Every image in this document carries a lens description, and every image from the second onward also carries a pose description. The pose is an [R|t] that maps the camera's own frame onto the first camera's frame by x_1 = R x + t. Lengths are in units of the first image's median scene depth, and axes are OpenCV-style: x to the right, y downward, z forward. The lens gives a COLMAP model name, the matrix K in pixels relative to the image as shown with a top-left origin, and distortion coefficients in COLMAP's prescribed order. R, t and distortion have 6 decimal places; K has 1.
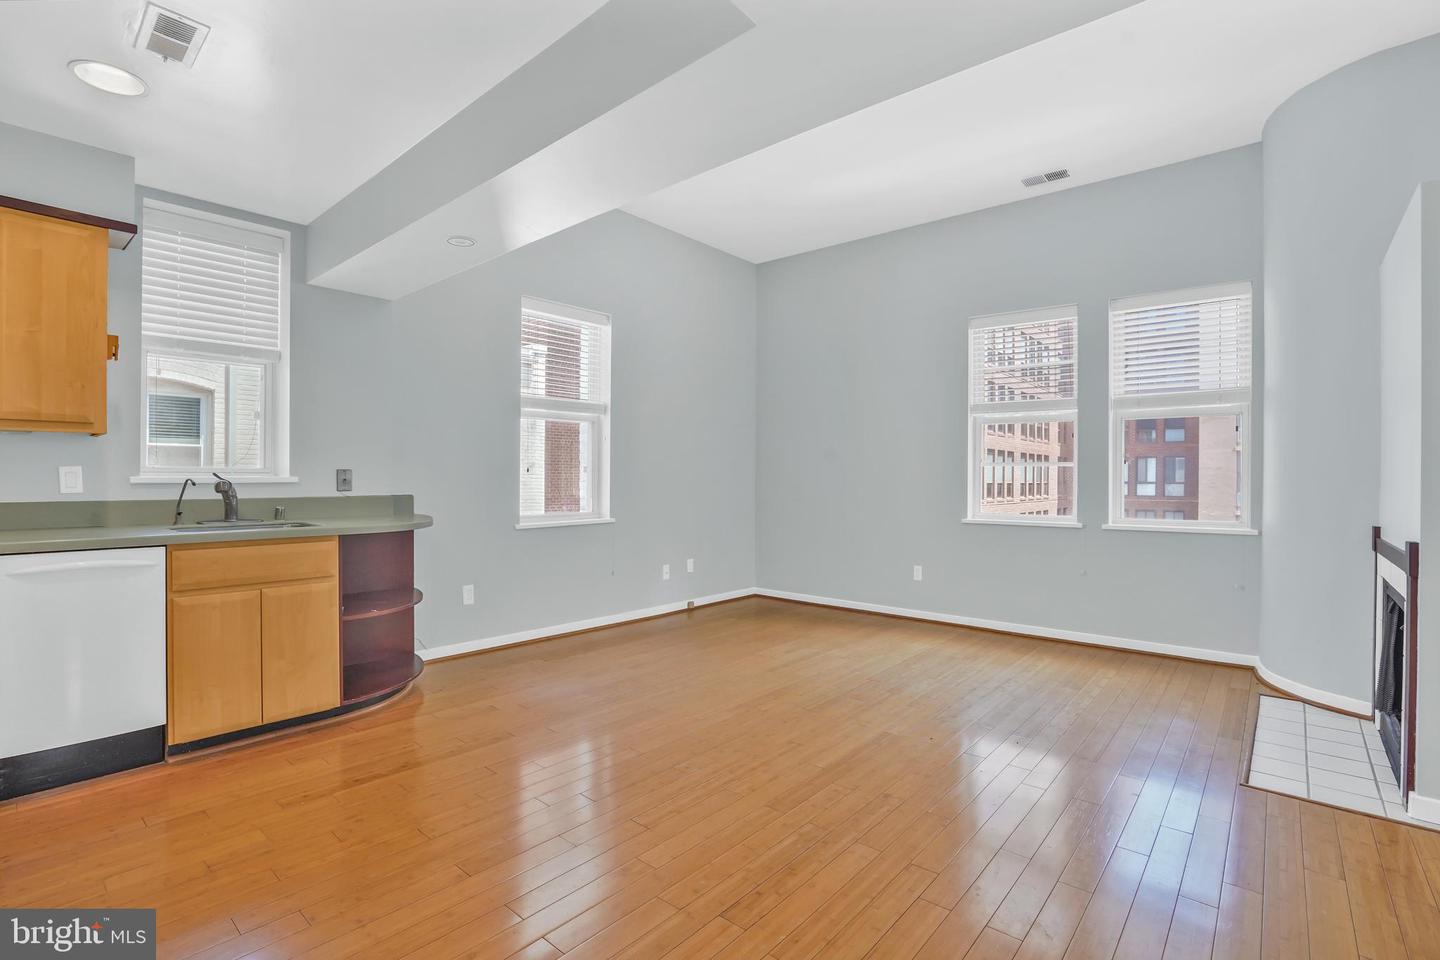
lens RADIAL K [[681.8, 0, 720.0], [0, 681.8, 480.0], [0, 0, 1]] dist [-0.042096, 0.009323]
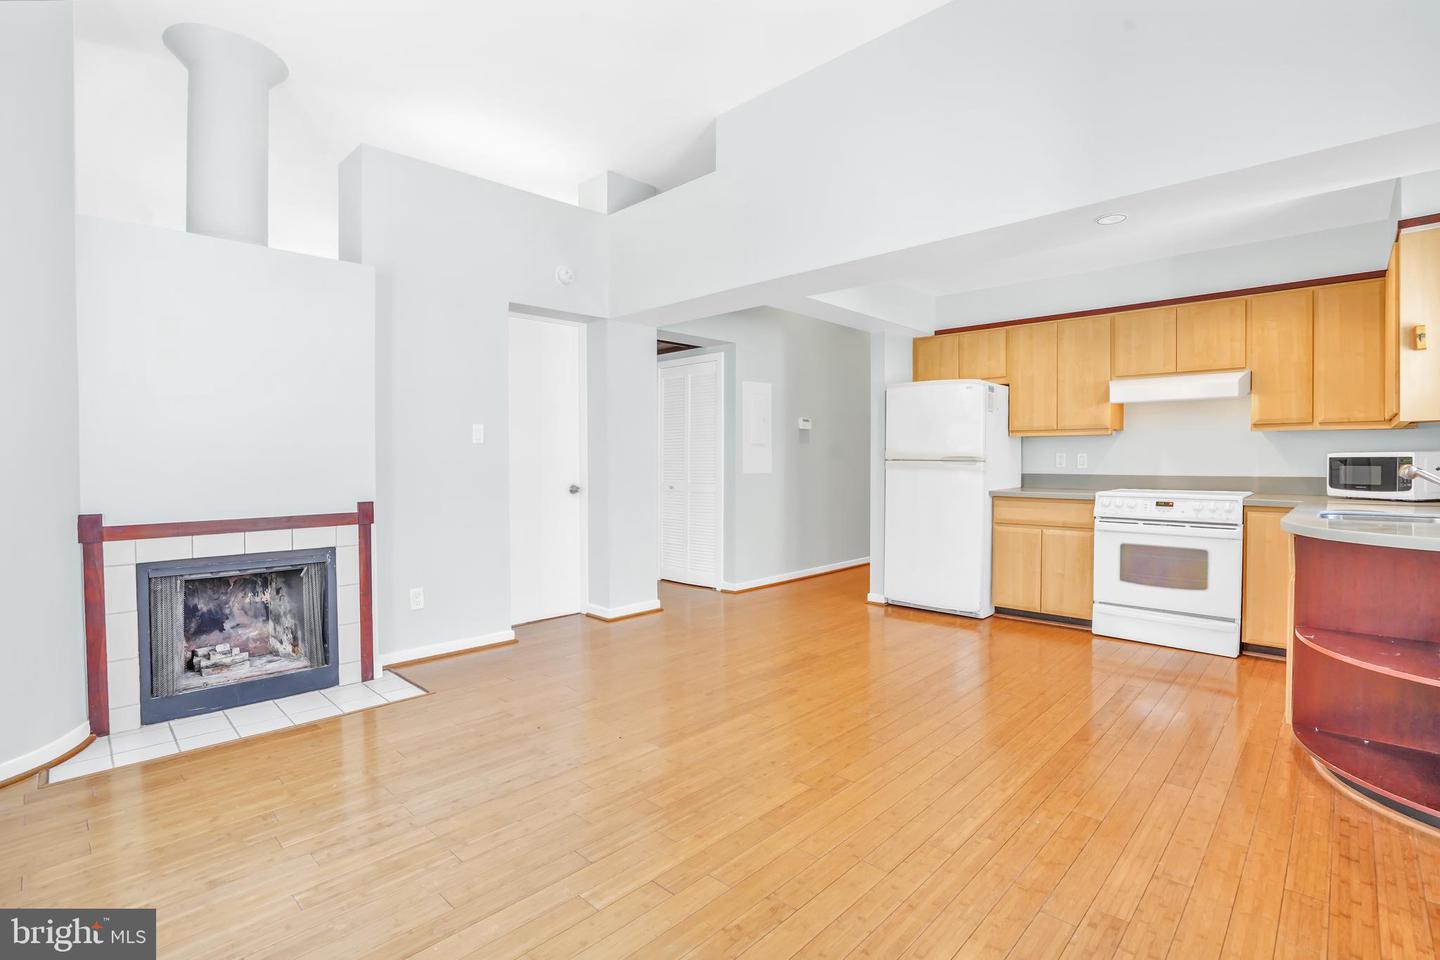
lens RADIAL K [[681.8, 0, 720.0], [0, 681.8, 480.0], [0, 0, 1]] dist [-0.042096, 0.009323]
pose [[-0.998352, -0.004886, 0.057177, 0.091268], [-0.002989, 0.999444, 0.033213, -0.004581], [-0.057307, 0.032987, -0.997811, 1.443569]]
